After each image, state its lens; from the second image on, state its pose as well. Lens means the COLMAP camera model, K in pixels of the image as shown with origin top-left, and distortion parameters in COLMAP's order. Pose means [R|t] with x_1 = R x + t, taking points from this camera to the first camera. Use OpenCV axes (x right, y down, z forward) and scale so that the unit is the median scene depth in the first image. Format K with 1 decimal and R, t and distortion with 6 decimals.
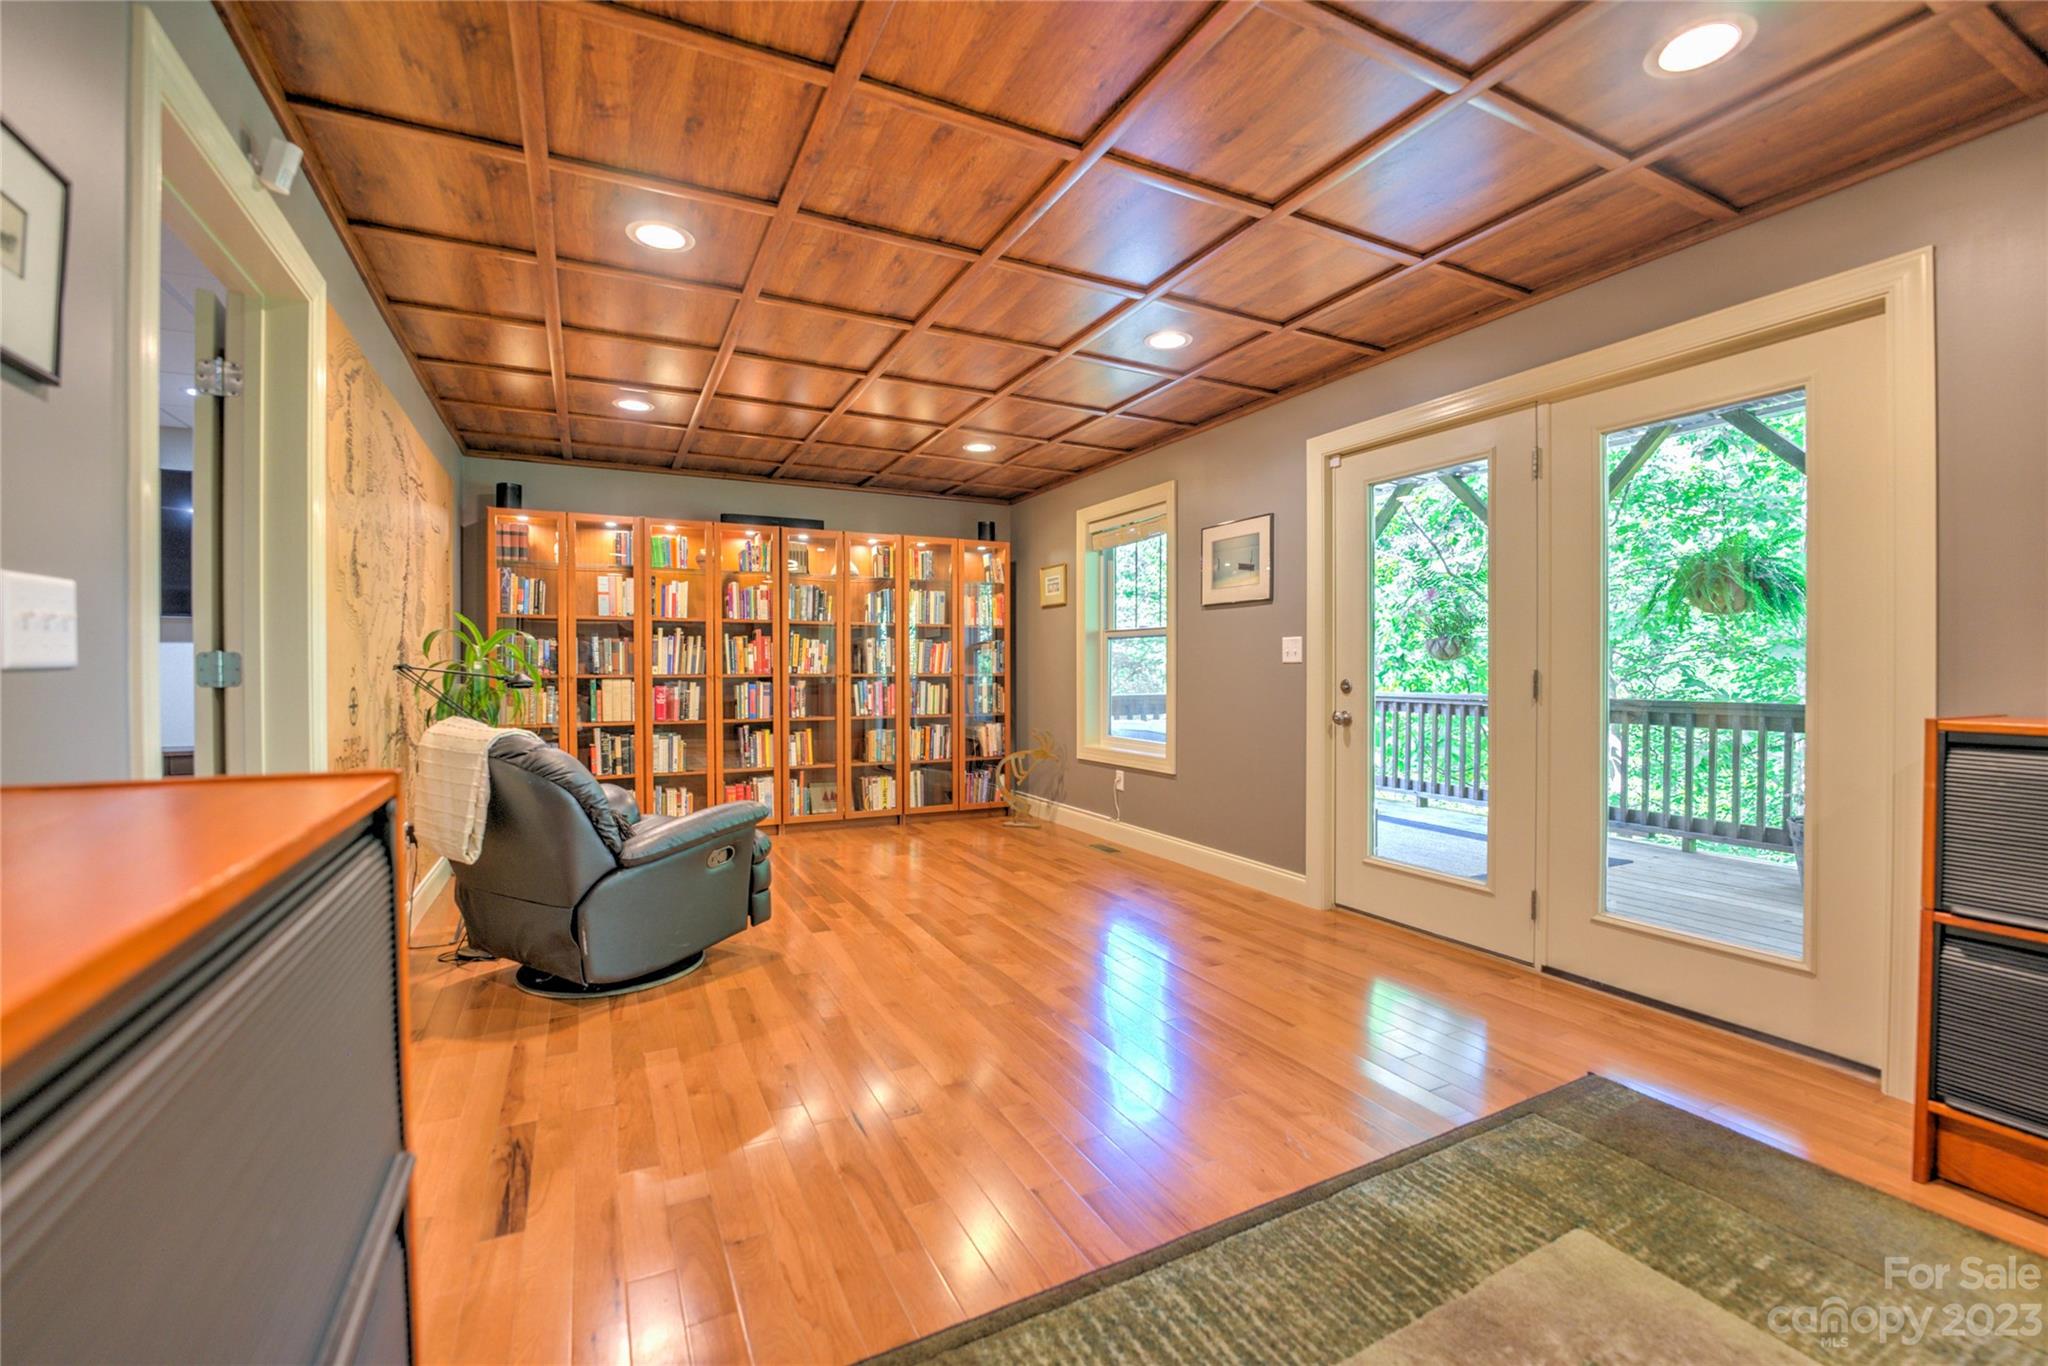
lens RADIAL K [[846.3, 0, 1024.0], [0, 846.3, 683.0], [0, 0, 1]] dist [-0.000324, -0.000037]
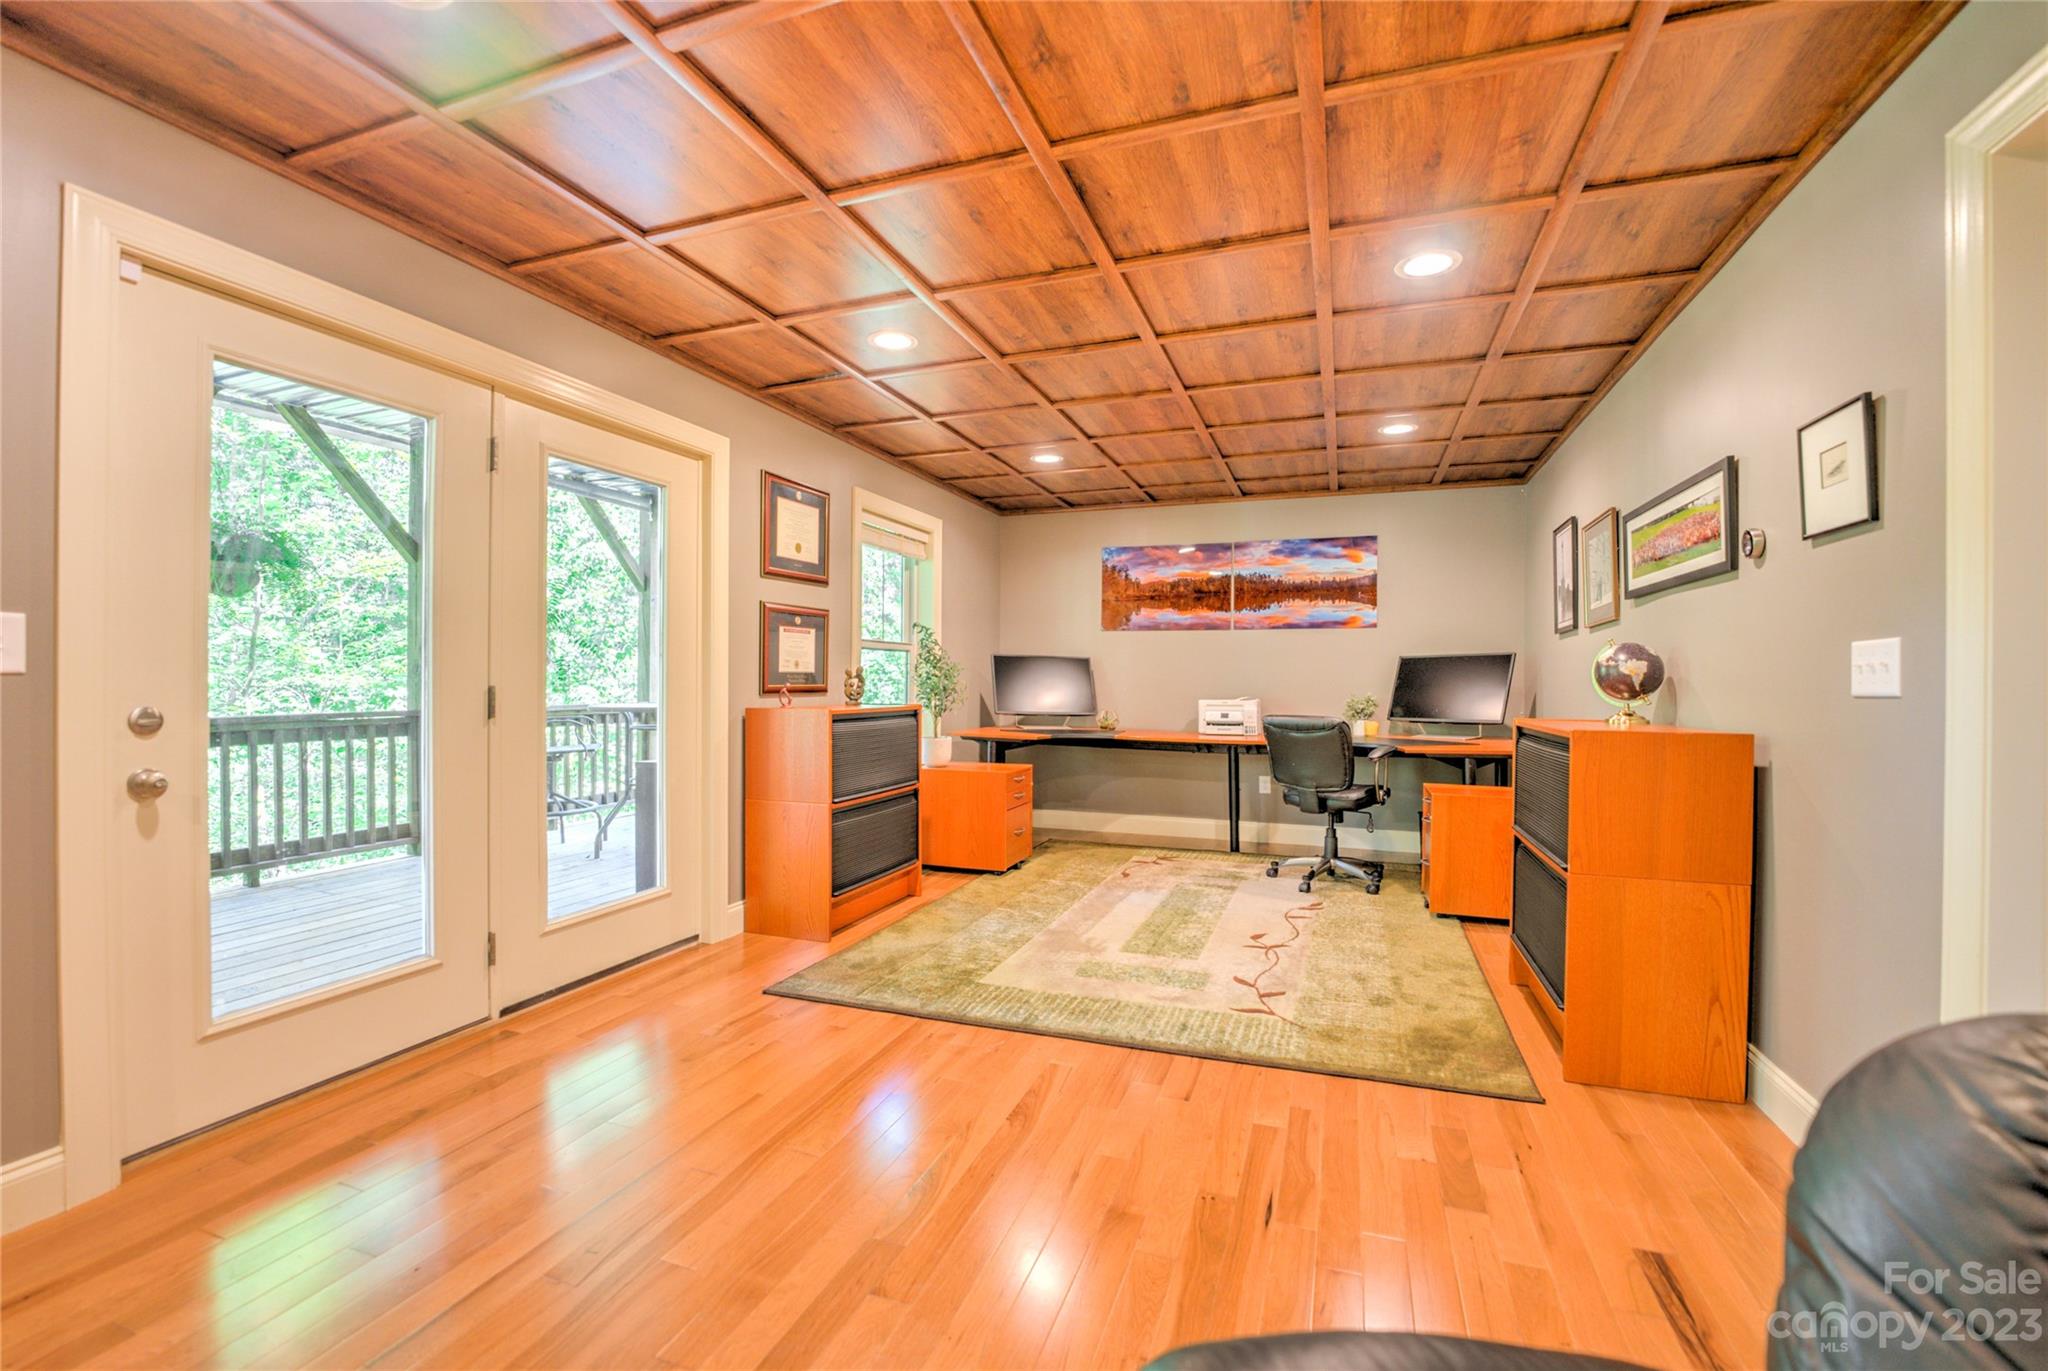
lens RADIAL K [[912.1, 0, 1025.2], [0, 912.1, 673.3], [0, 0, 1]] dist [-0.000810, -0.000159]
pose [[-0.676824, -0.011740, 0.736051, -0.491563], [-0.002676, 0.999905, 0.013488, -0.043659], [-0.736140, 0.007159, -0.676792, 1.261782]]
